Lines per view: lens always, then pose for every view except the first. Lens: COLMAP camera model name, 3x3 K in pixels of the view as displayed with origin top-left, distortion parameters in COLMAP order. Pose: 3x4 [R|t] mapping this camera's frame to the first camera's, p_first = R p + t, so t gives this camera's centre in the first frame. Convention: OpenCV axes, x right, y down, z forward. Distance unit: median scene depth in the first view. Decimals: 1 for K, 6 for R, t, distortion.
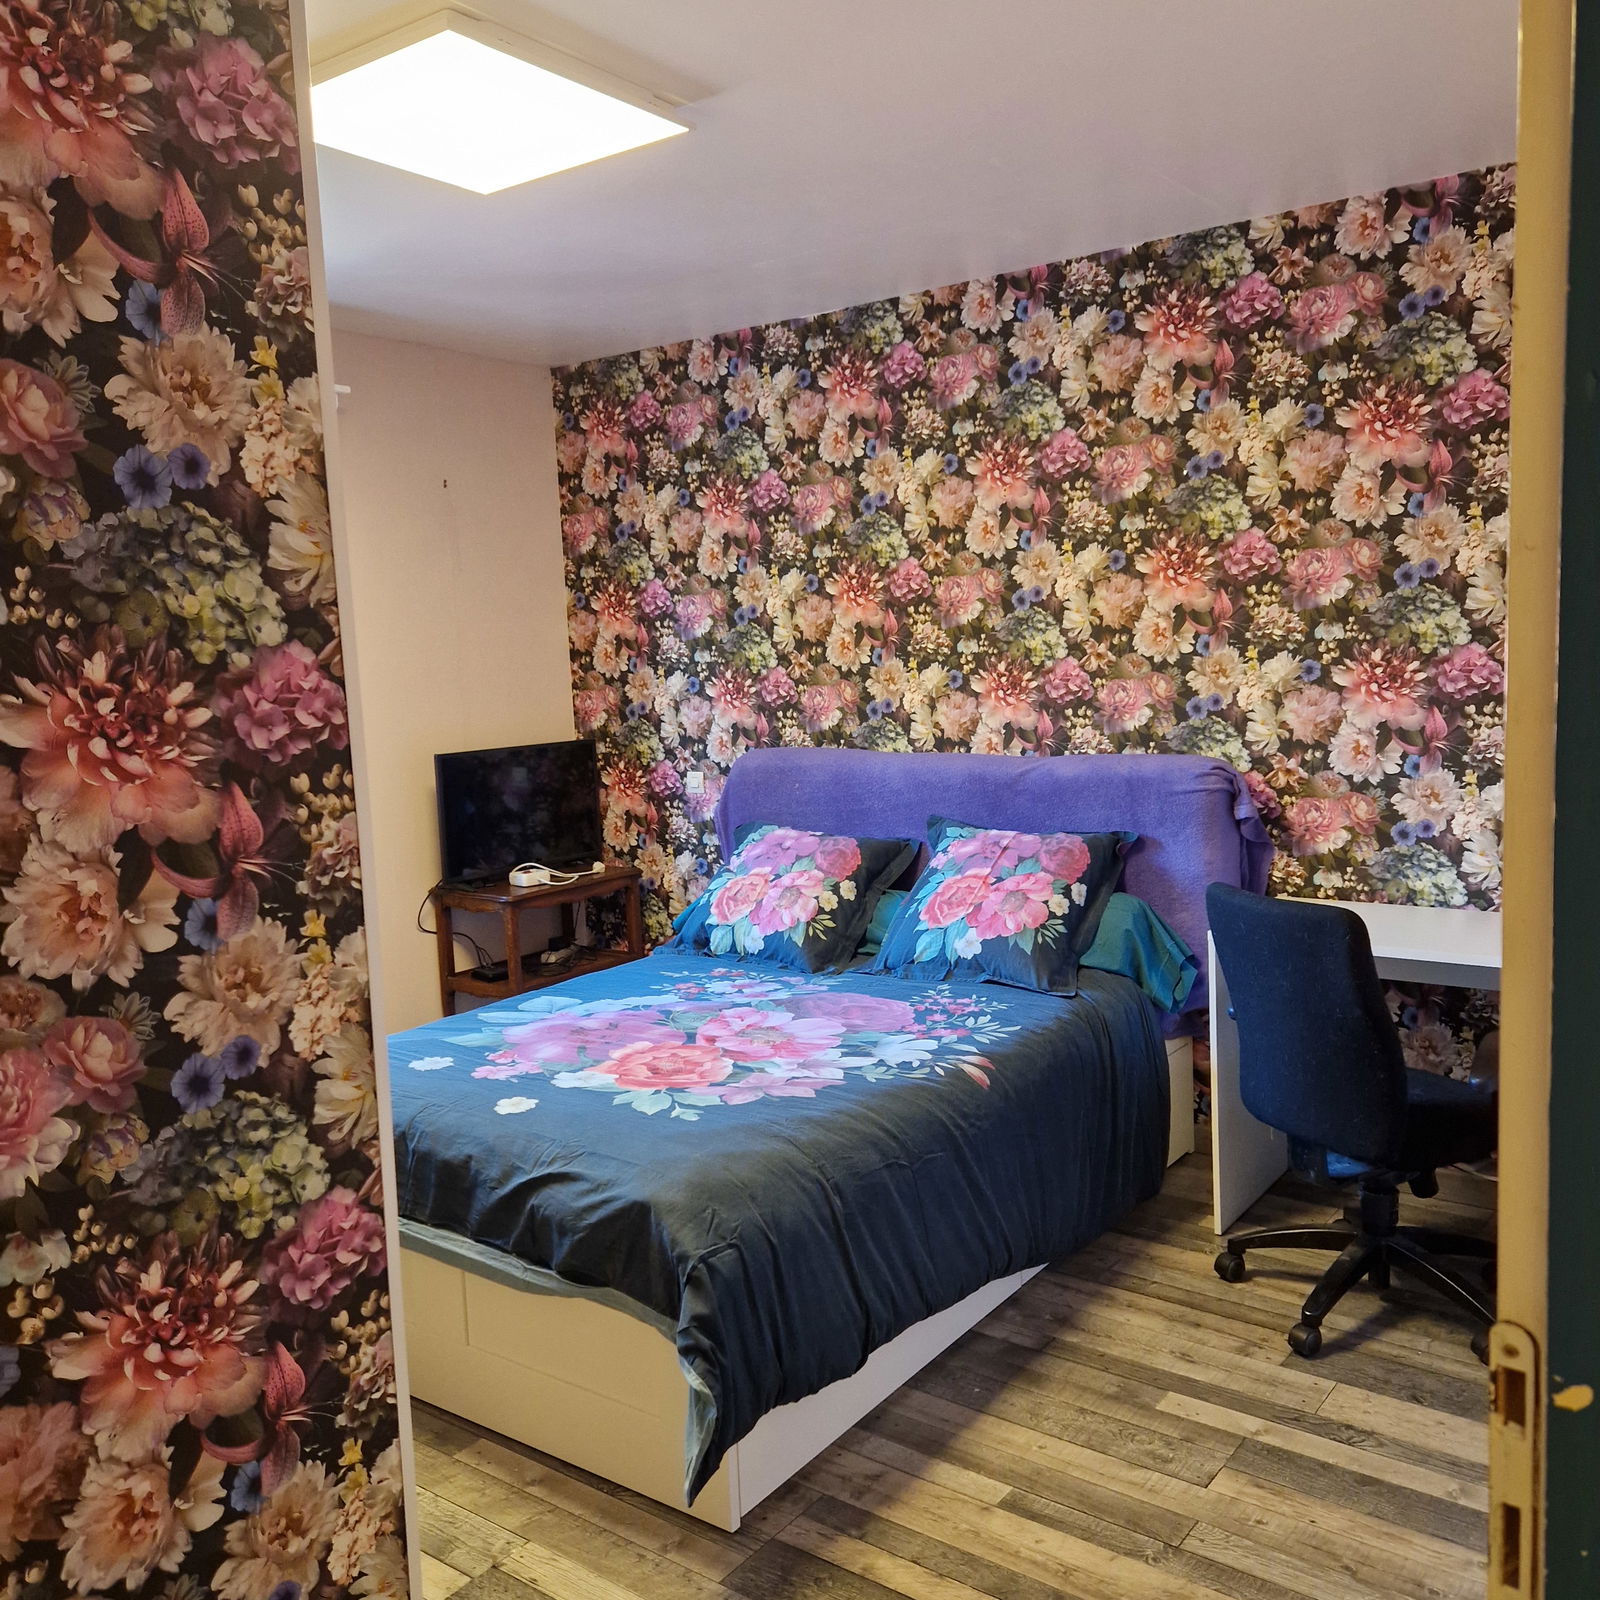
lens RADIAL K [[1410.1, 0, 818.7], [0, 1410.1, 794.4], [0, 0, 1]] dist [0.053647, 0.000597]
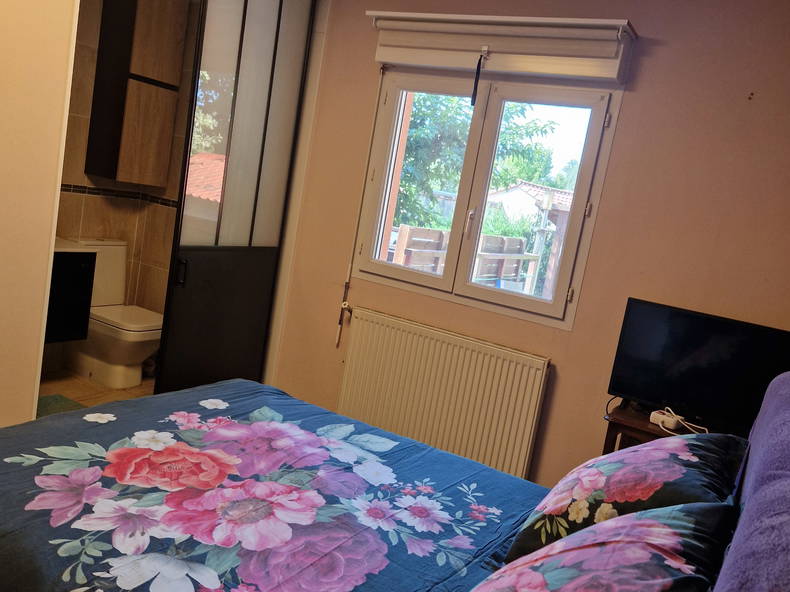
lens RADIAL K [[714.9, 0, 395.0], [0, 714.9, 296.0], [0, 0, 1]] dist [0.100056, -0.114275]
pose [[0.108092, 0.202431, -0.973313, 0.407241], [-0.275820, 0.946720, 0.166269, -0.091610], [0.955112, 0.250487, 0.158168, 0.829388]]
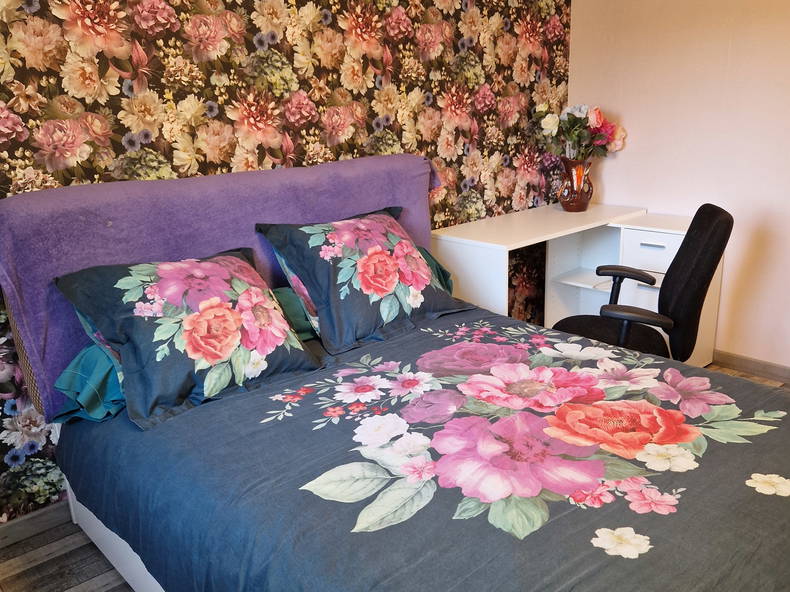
lens RADIAL K [[714.9, 0, 395.0], [0, 714.9, 296.0], [0, 0, 1]] dist [0.100056, -0.114275]
pose [[0.203090, -0.235676, 0.950374, -0.530865], [0.133210, 0.968228, 0.211637, -0.043059], [-0.970057, 0.083618, 0.228032, 0.816493]]
